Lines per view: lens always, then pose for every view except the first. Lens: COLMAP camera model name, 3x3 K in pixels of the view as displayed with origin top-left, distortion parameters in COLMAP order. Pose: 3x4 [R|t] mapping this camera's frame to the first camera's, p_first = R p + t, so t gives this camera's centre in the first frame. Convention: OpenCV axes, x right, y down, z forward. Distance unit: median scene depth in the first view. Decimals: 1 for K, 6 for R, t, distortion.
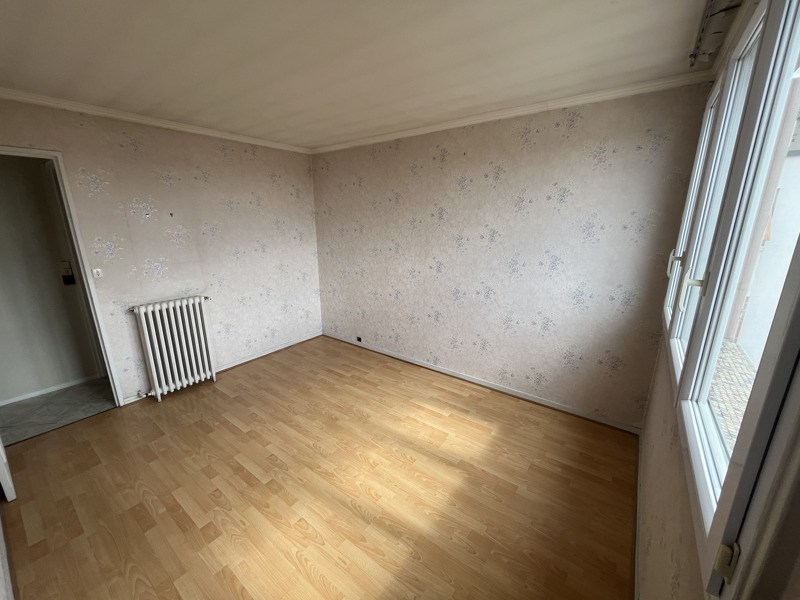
lens RADIAL K [[323.3, 0, 397.5], [0, 323.3, 301.3], [0, 0, 1]] dist [-0.001572, -0.000053]
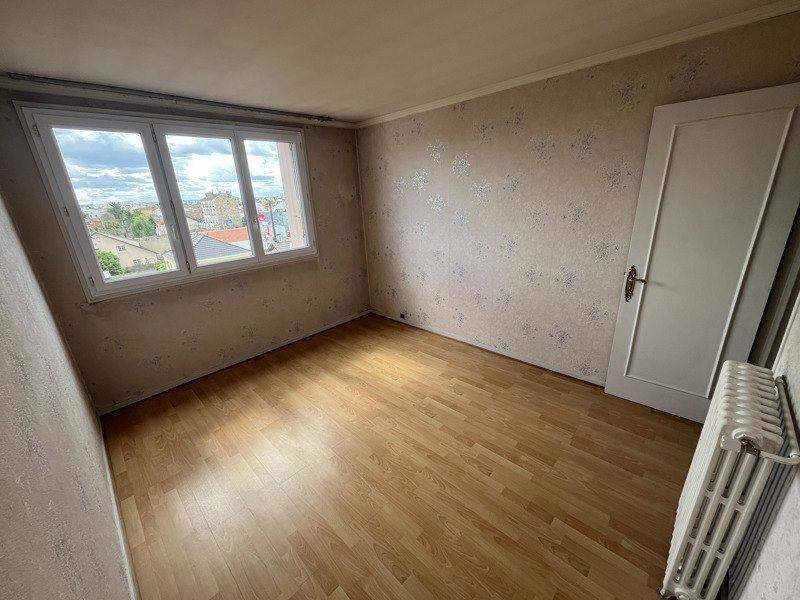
lens RADIAL K [[323.3, 0, 397.5], [0, 323.3, 301.3], [0, 0, 1]] dist [-0.001572, -0.000053]
pose [[-0.990162, 0.008709, 0.139654, -0.447321], [0.084274, 0.833857, 0.545509, -0.466341], [-0.111700, 0.551912, -0.826387, 1.773060]]
